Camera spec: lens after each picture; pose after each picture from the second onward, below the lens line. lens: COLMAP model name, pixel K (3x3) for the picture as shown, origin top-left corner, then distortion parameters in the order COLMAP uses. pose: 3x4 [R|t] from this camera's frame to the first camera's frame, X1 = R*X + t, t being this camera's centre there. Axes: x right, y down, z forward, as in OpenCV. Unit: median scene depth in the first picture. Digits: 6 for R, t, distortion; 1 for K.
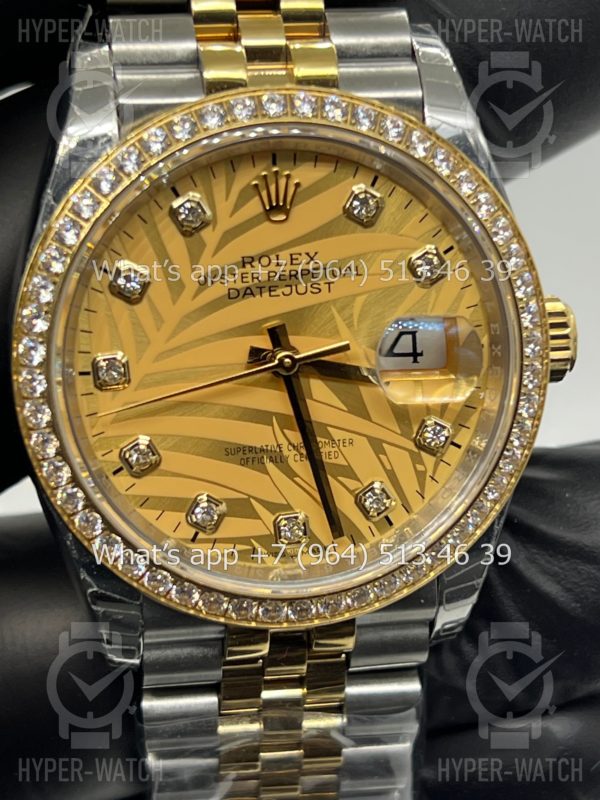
lens RADIAL K [[1887.5, 0, 300.0], [0, 1887.5, 400.0], [0, 0, 1]] dist [0.356399, -0.003220]
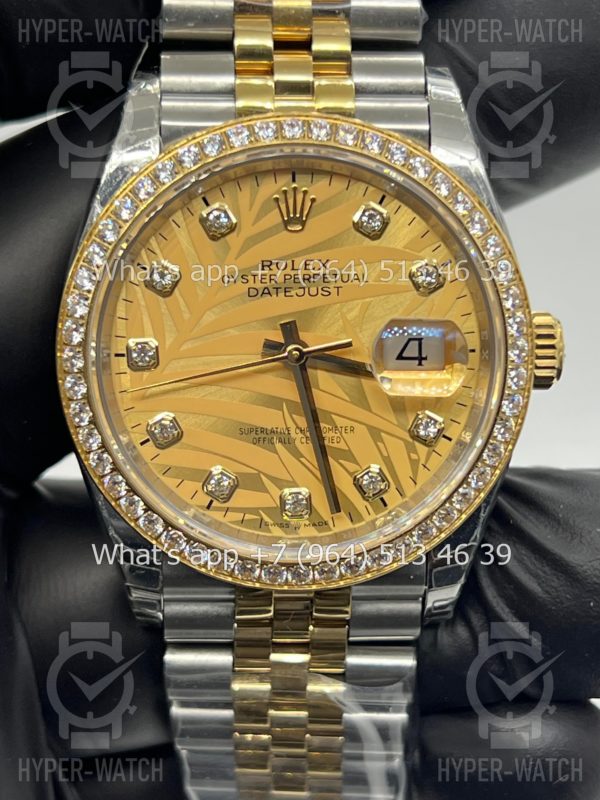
lens RADIAL K [[1887.5, 0, 300.0], [0, 1887.5, 400.0], [0, 0, 1]] dist [0.356399, -0.003220]
pose [[0.991480, 0.048023, -0.121084, 0.132963], [-0.055192, 0.996872, -0.056561, 0.070849], [0.117990, 0.062762, 0.991029, -0.124020]]
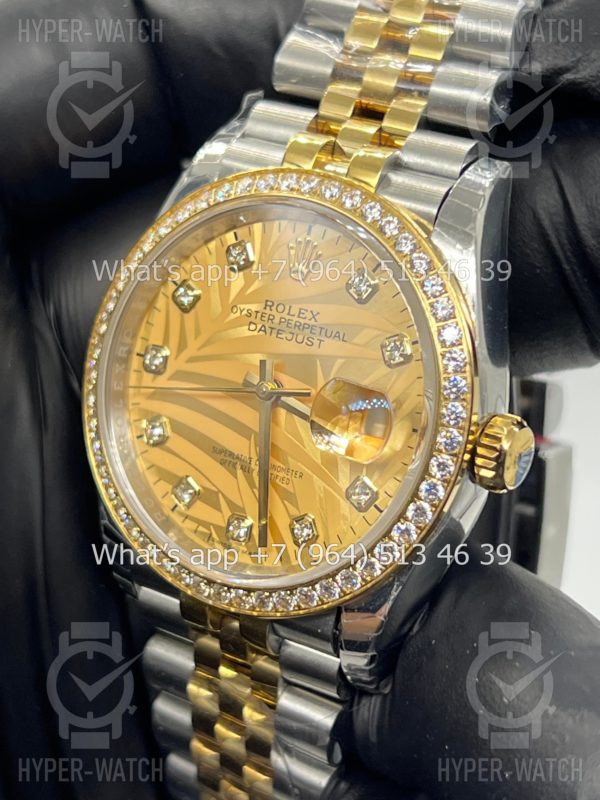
lens RADIAL K [[1887.5, 0, 300.0], [0, 1887.5, 400.0], [0, 0, 1]] dist [0.356399, -0.003220]
pose [[0.739912, 0.269520, -0.616351, 0.747323], [-0.339608, 0.940560, 0.003602, -0.026174], [0.580686, 0.206653, 0.787463, 0.060832]]
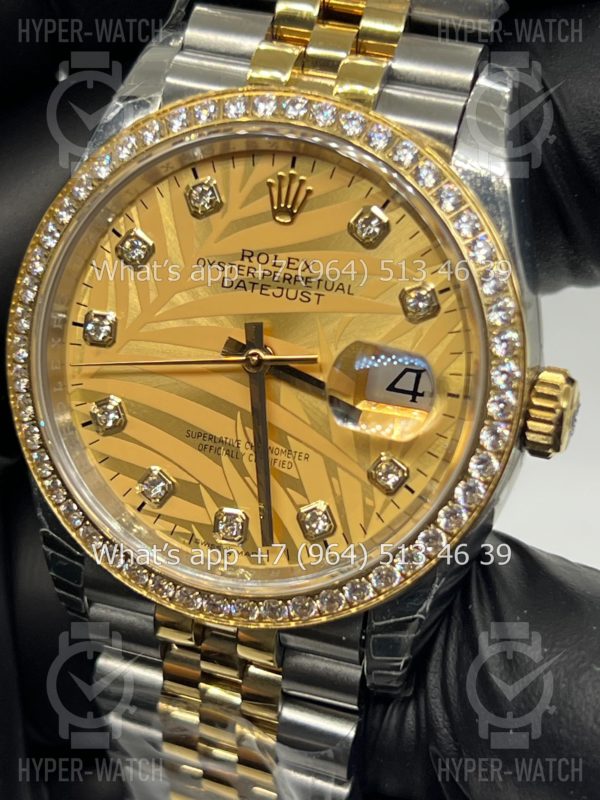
lens RADIAL K [[1887.5, 0, 300.0], [0, 1887.5, 400.0], [0, 0, 1]] dist [0.356399, -0.003220]
pose [[0.884757, 0.237962, -0.400723, 0.416866], [-0.262224, 0.964989, -0.005924, 0.000267], [0.385284, 0.110321, 0.916180, 0.088986]]
